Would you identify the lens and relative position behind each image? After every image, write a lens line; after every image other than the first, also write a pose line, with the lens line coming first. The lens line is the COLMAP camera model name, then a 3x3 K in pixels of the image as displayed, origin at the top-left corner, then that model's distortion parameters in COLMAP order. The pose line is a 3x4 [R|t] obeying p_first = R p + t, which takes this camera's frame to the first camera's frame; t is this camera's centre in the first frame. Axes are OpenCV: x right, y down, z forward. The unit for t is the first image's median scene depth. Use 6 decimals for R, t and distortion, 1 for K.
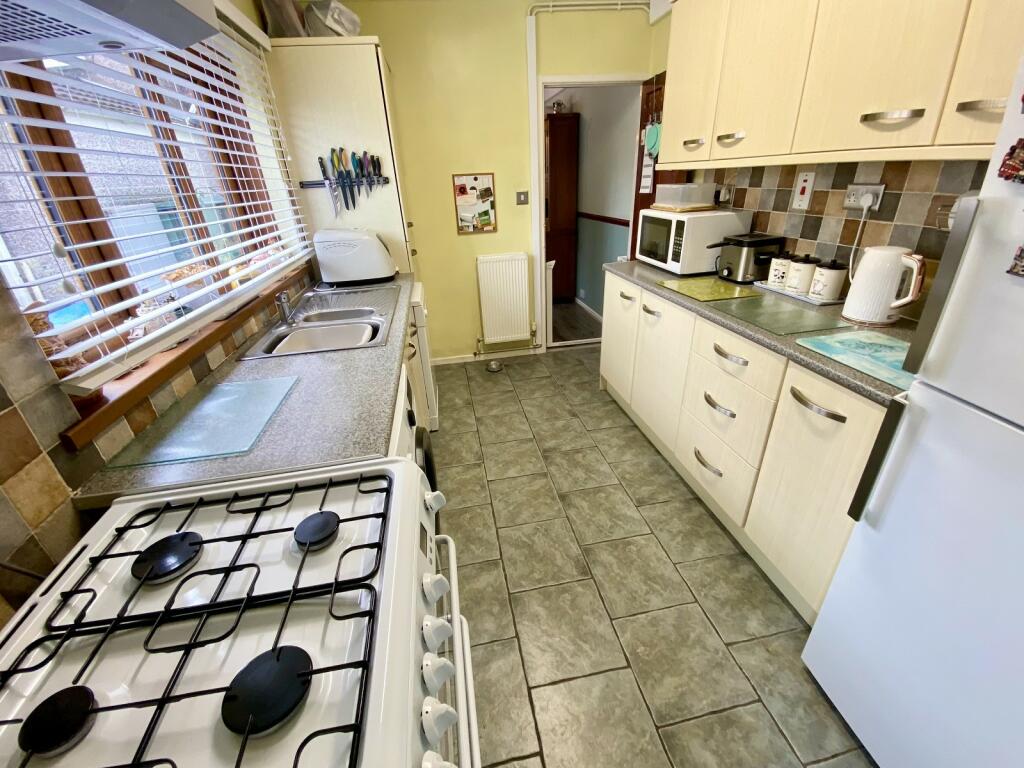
lens RADIAL K [[419.4, 0, 512.0], [0, 419.4, 384.0], [0, 0, 1]] dist [0.012544, -0.017187]
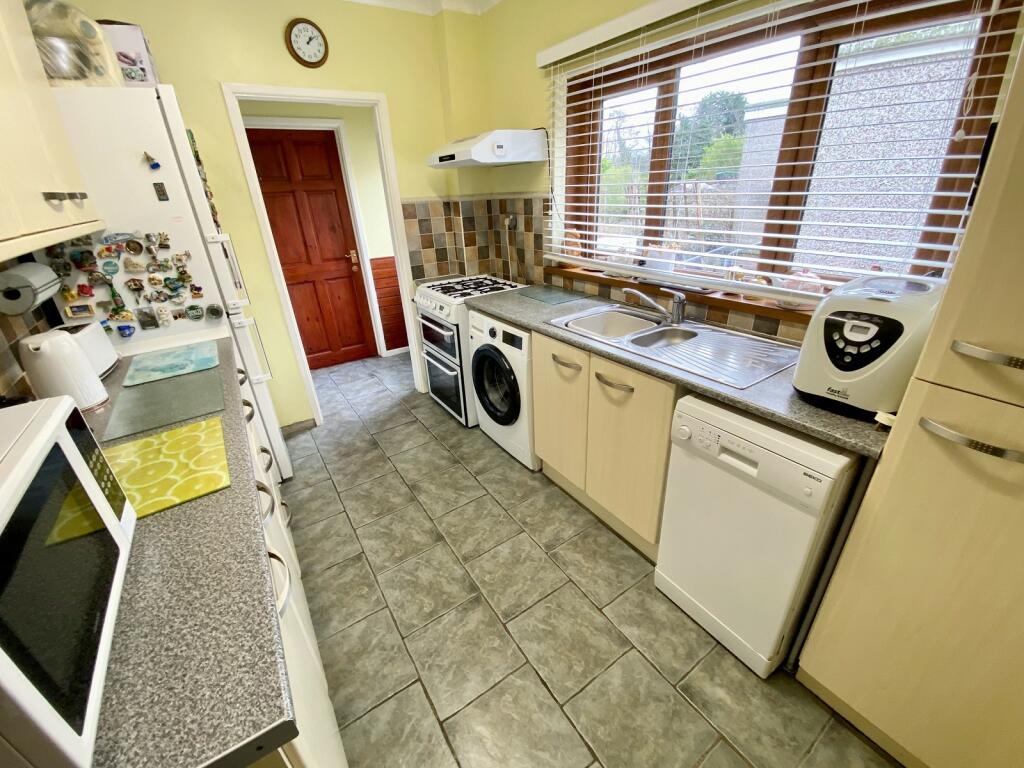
lens RADIAL K [[419.4, 0, 512.0], [0, 419.4, 384.0], [0, 0, 1]] dist [0.012544, -0.017187]
pose [[-0.914099, 0.248248, -0.320618, 0.199980], [-0.096521, 0.634753, 0.766663, -0.749989], [0.393836, 0.731752, -0.556266, 1.414377]]
